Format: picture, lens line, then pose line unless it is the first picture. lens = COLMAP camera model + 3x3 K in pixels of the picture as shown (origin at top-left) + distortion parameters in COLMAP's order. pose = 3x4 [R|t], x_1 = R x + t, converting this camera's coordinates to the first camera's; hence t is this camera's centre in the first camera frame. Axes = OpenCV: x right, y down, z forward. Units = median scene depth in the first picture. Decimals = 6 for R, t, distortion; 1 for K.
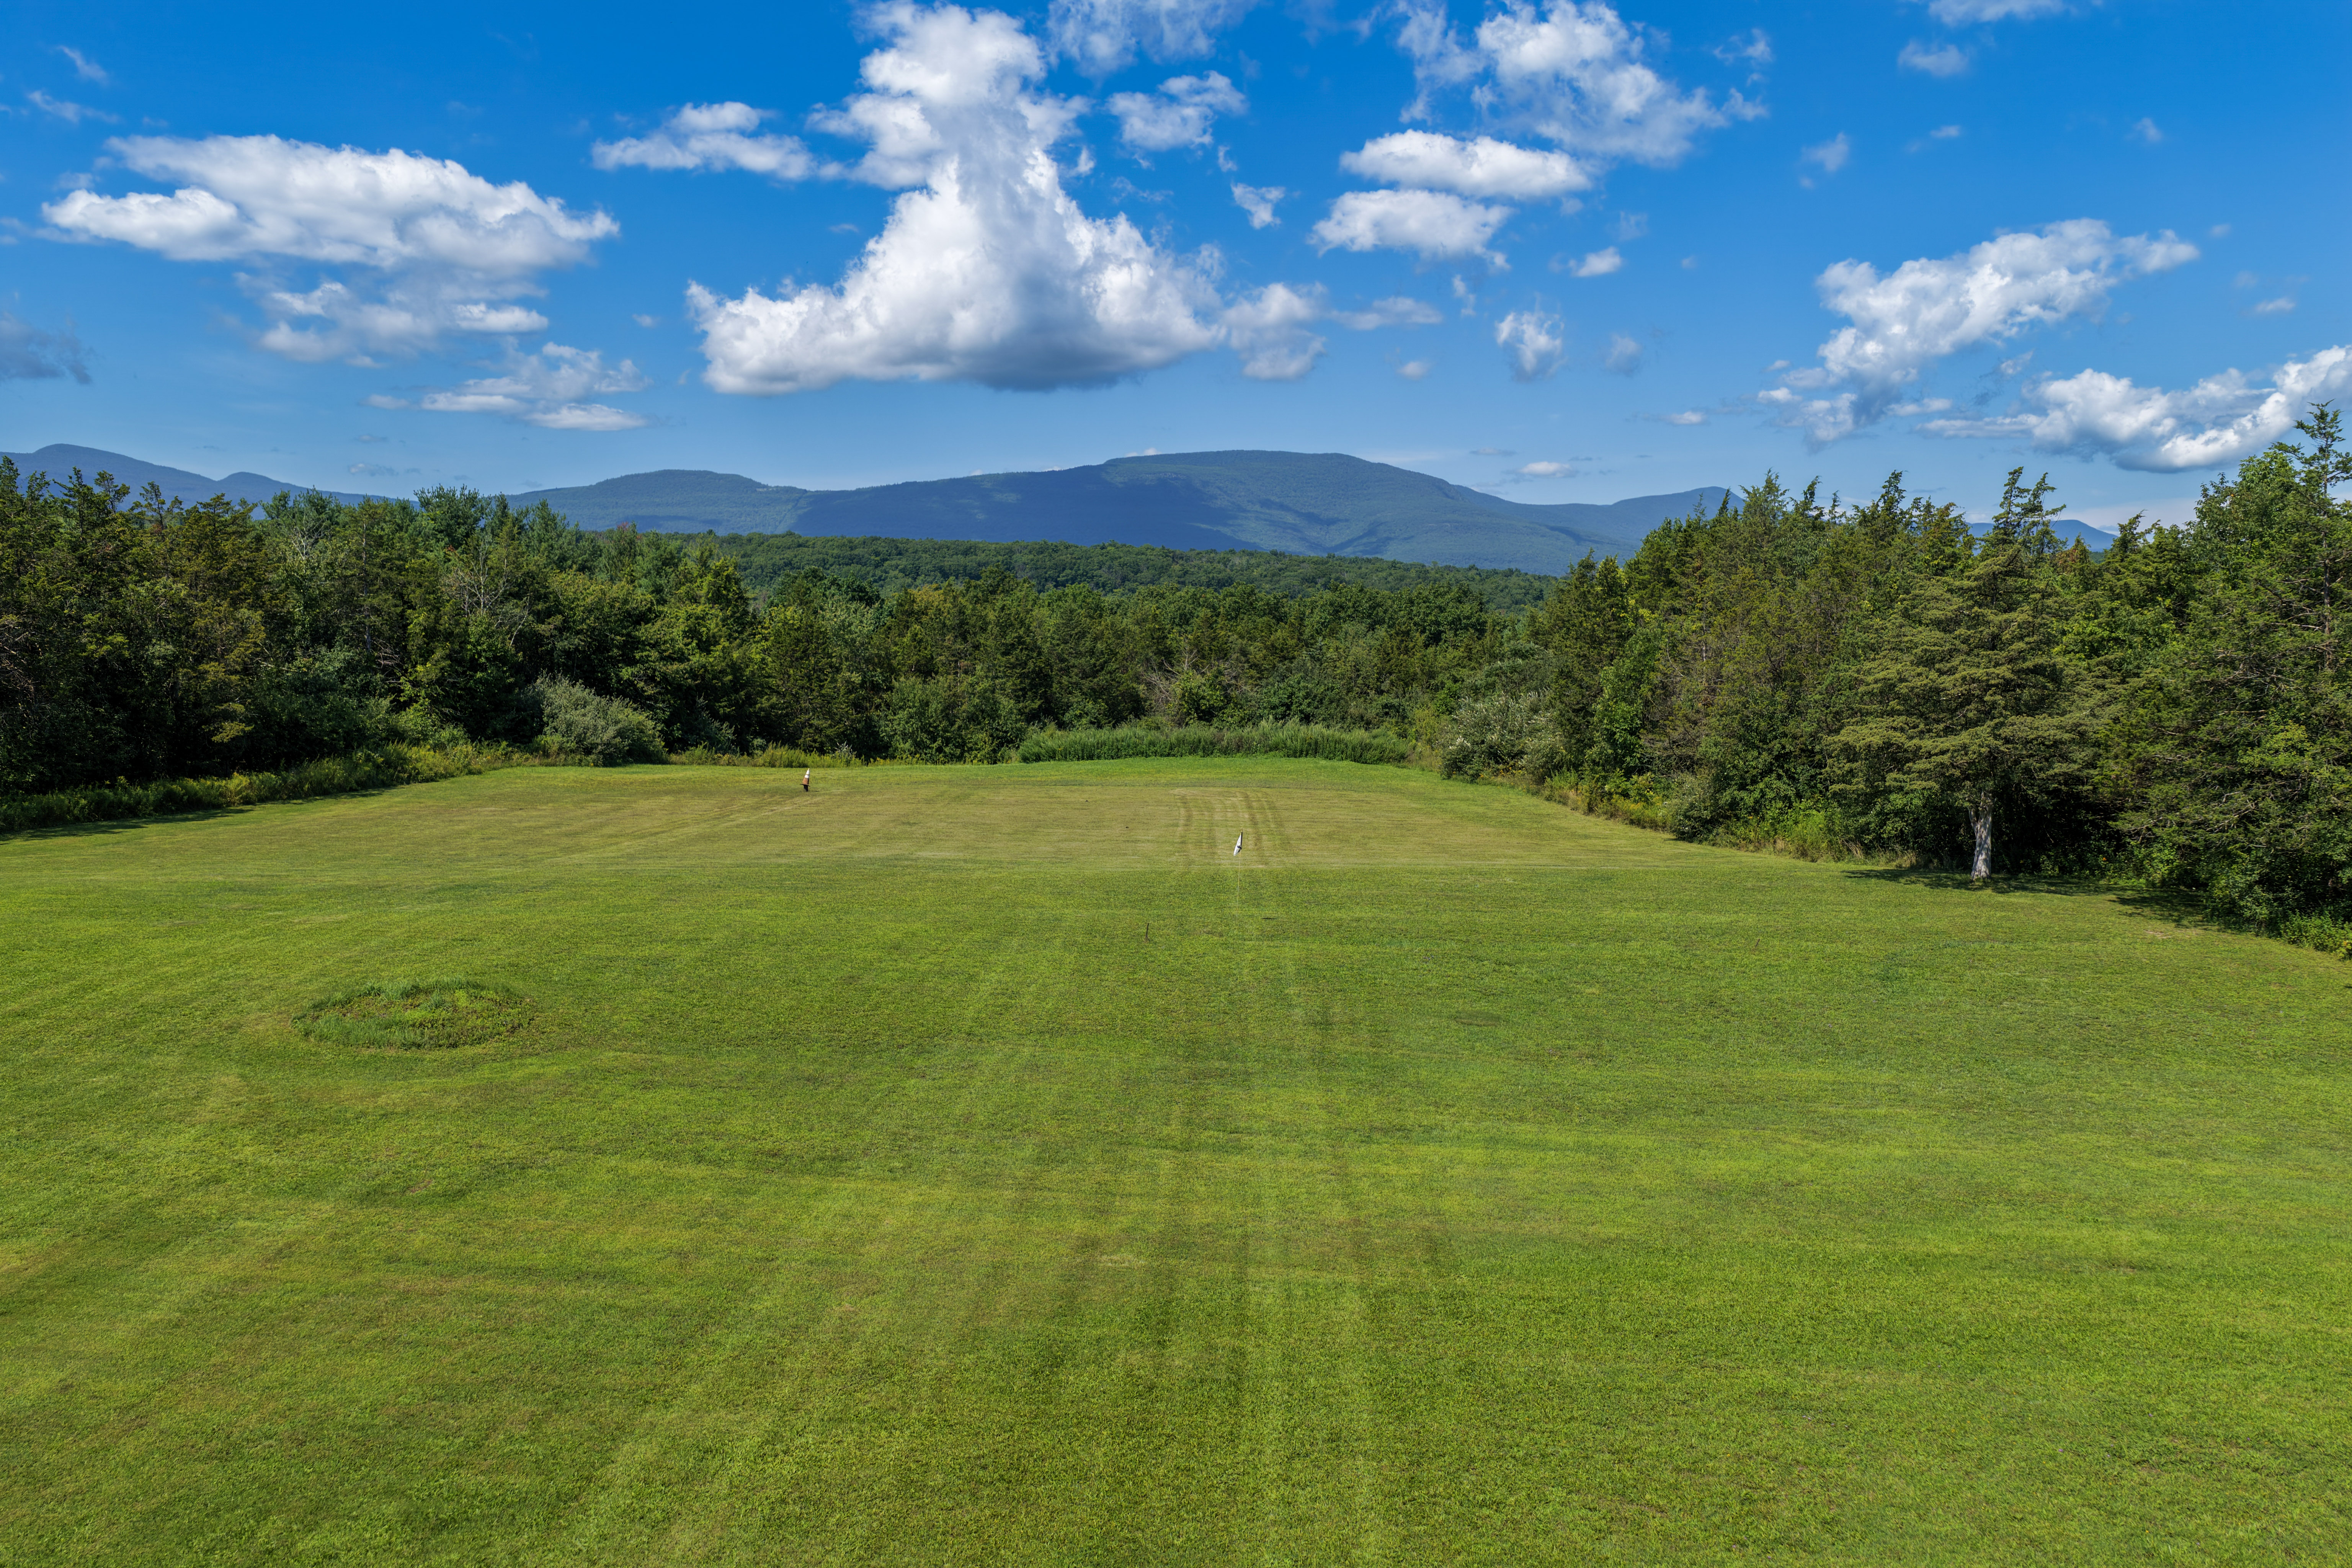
lens RADIAL K [[1960.9, 0, 1174.5], [0, 1960.9, 774.7], [0, 0, 1]] dist [-0.004383, -0.000420]
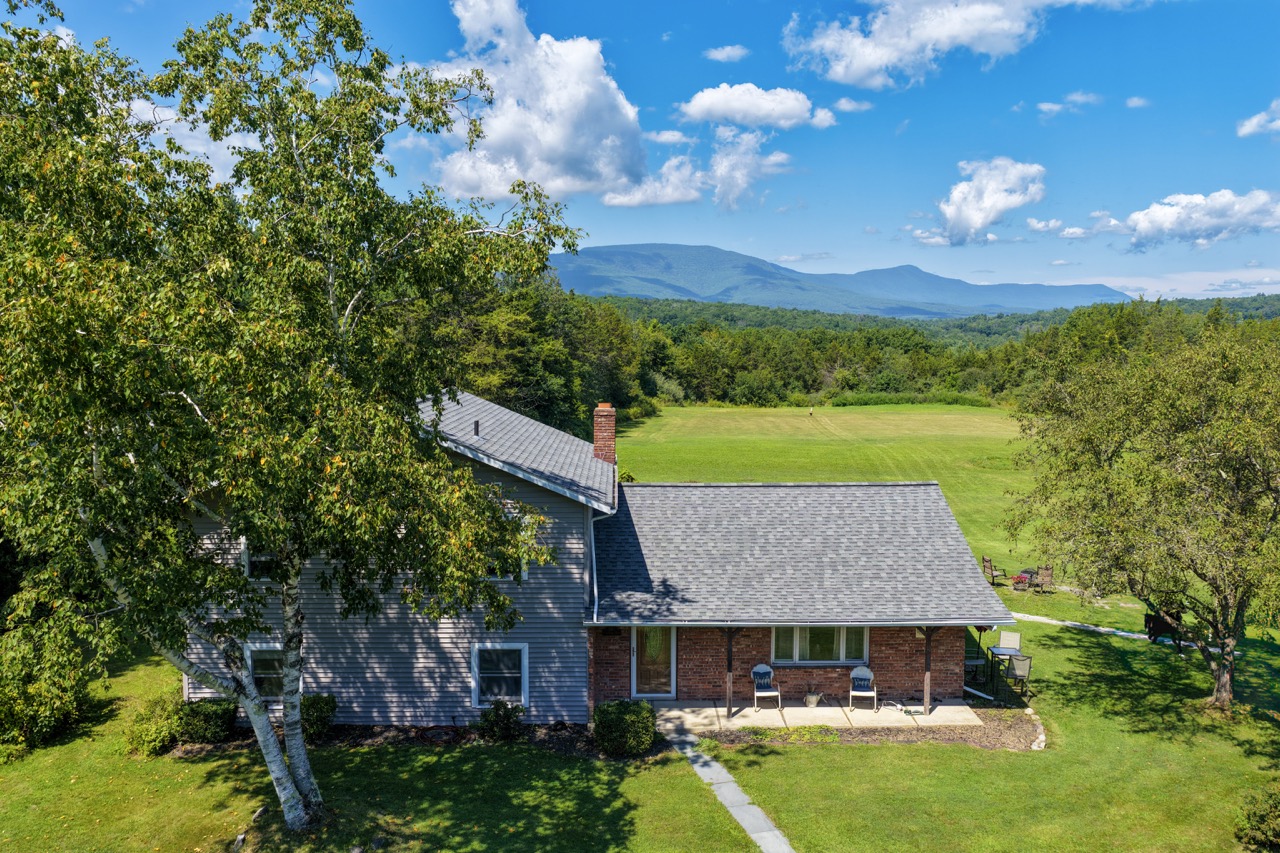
lens RADIAL K [[1067.1, 0, 635.7], [0, 1067.1, 425.1], [0, 0, 1]] dist [-0.004383, -0.000420]
pose [[0.999803, 0.004400, 0.019337, -0.339966], [-0.004503, 0.999976, 0.005255, 0.010762], [-0.019313, -0.005341, 0.999799, -0.329618]]
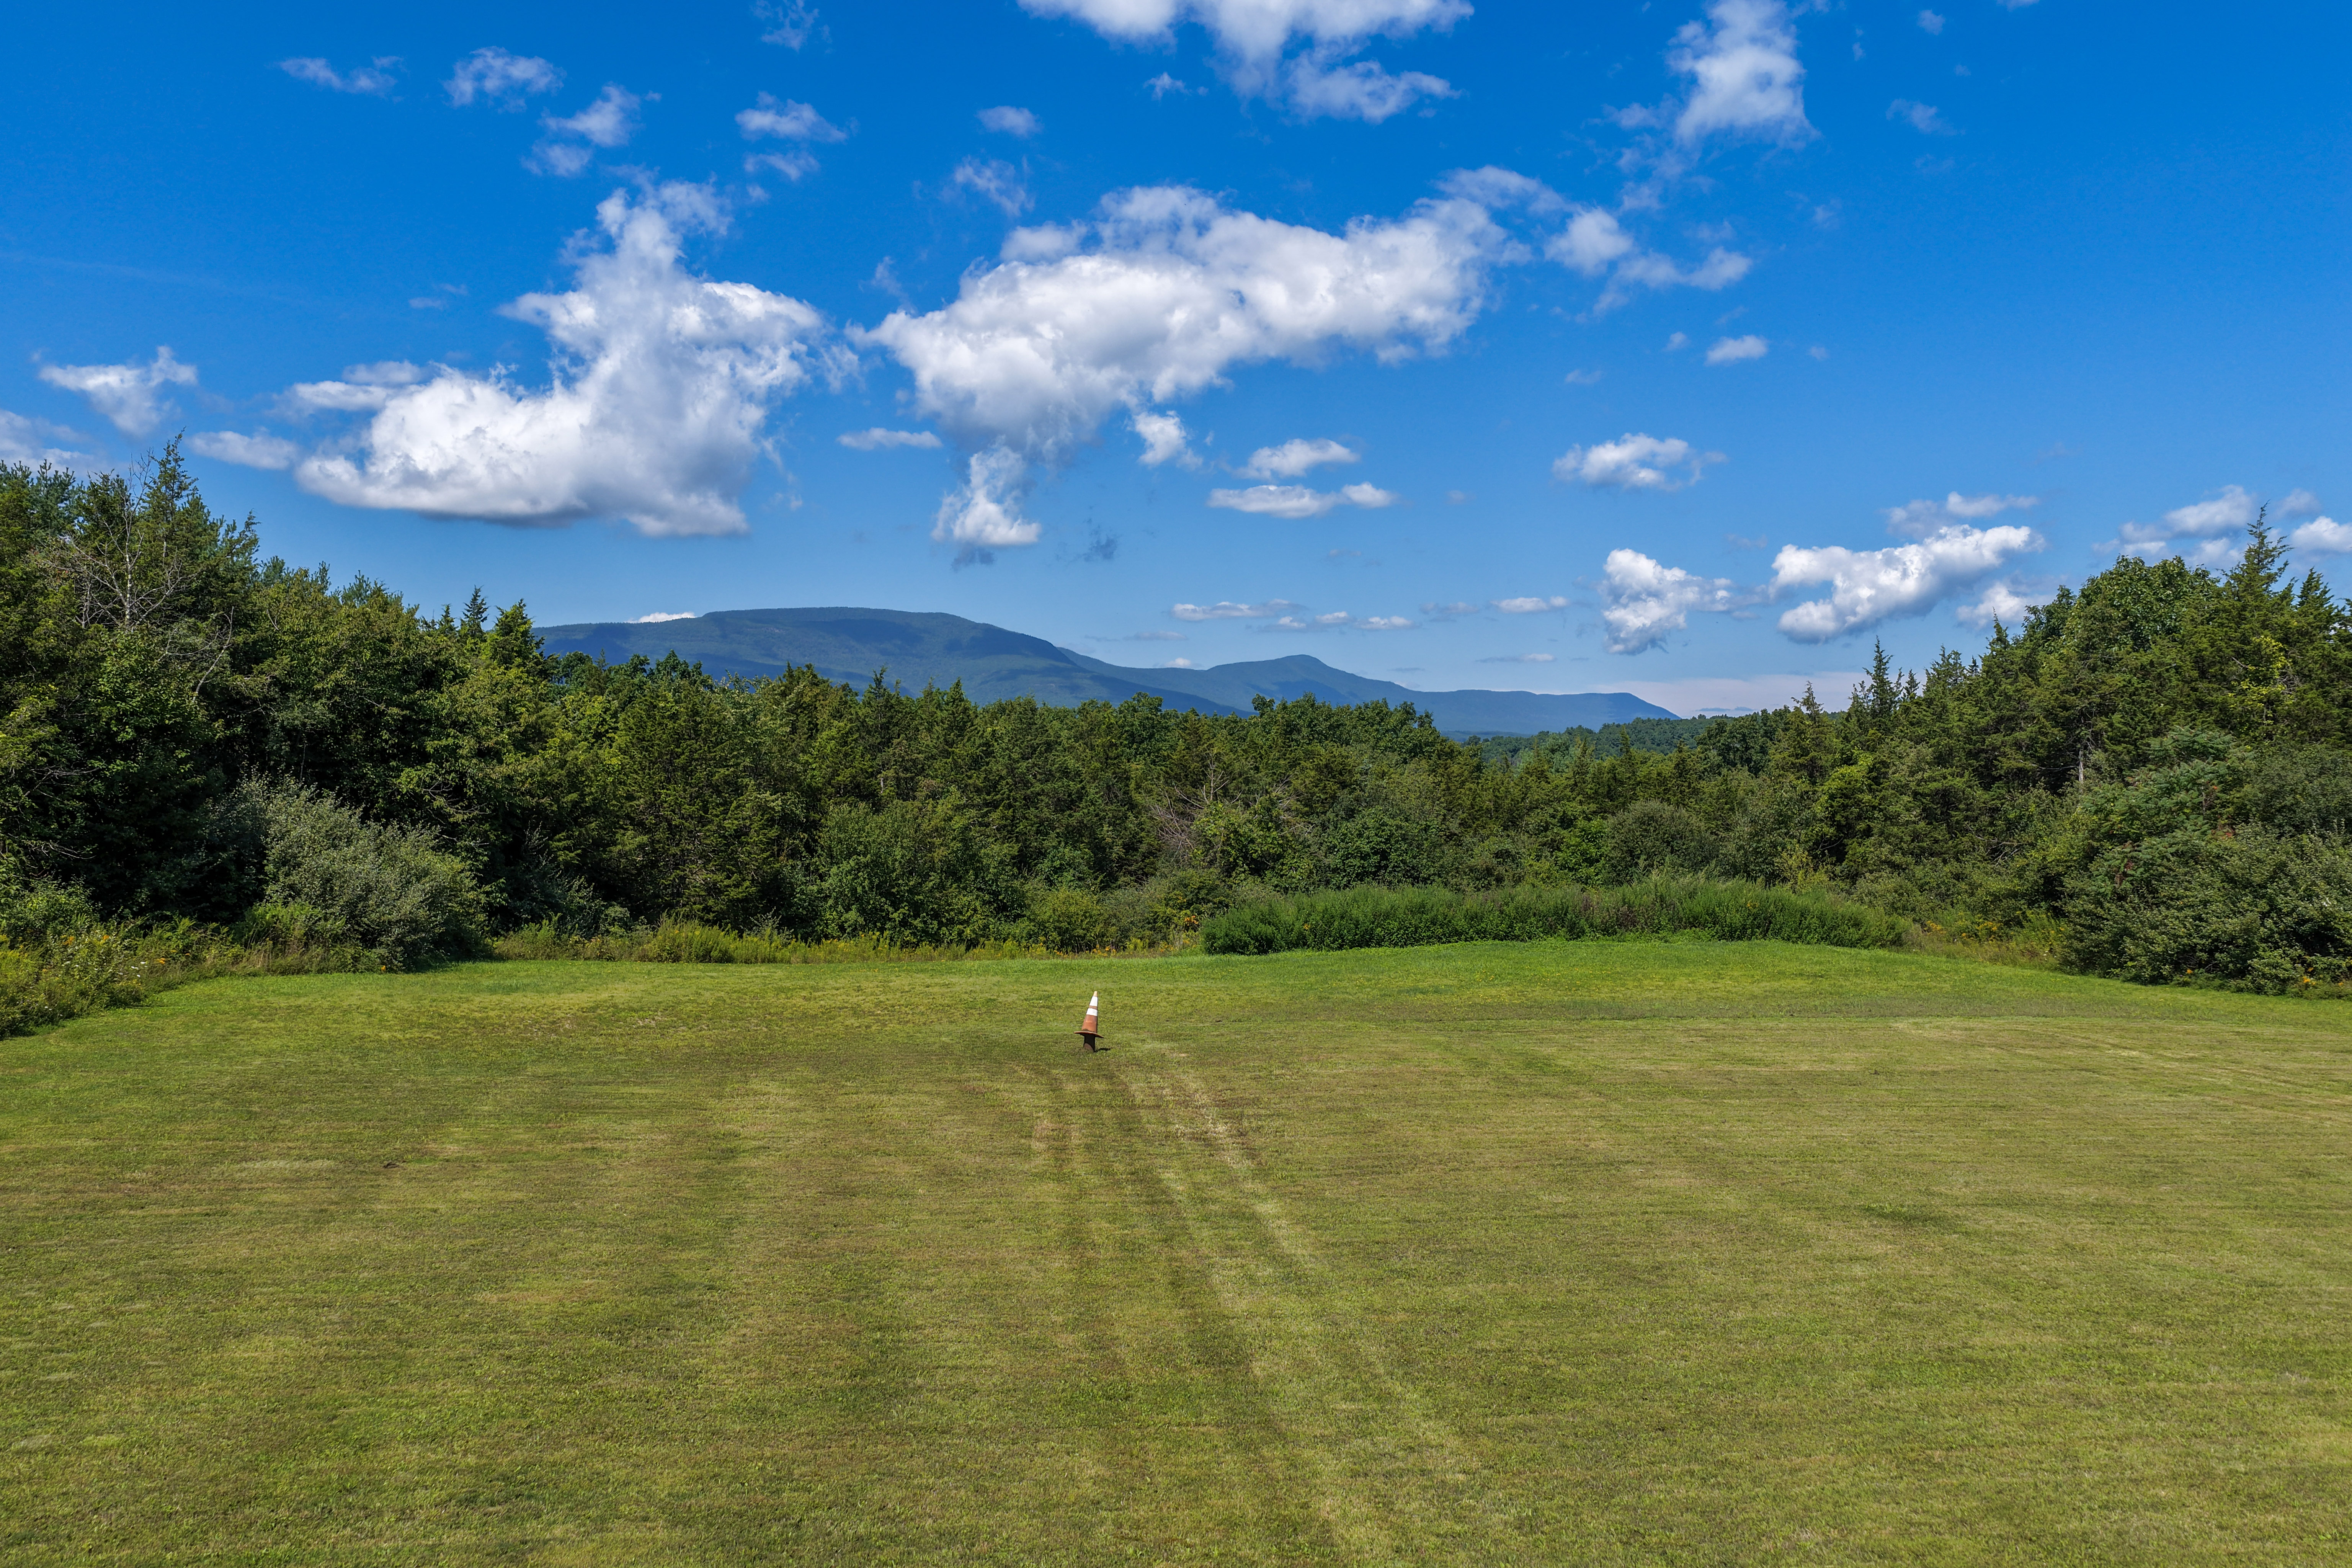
lens RADIAL K [[1960.9, 0, 1173.7], [0, 1960.9, 790.0], [0, 0, 1]] dist [-0.004383, -0.000420]
pose [[0.979706, 0.009076, 0.200236, -0.186745], [0.005643, 0.997329, -0.072816, -0.010963], [-0.200362, 0.072468, 0.977038, 0.463310]]
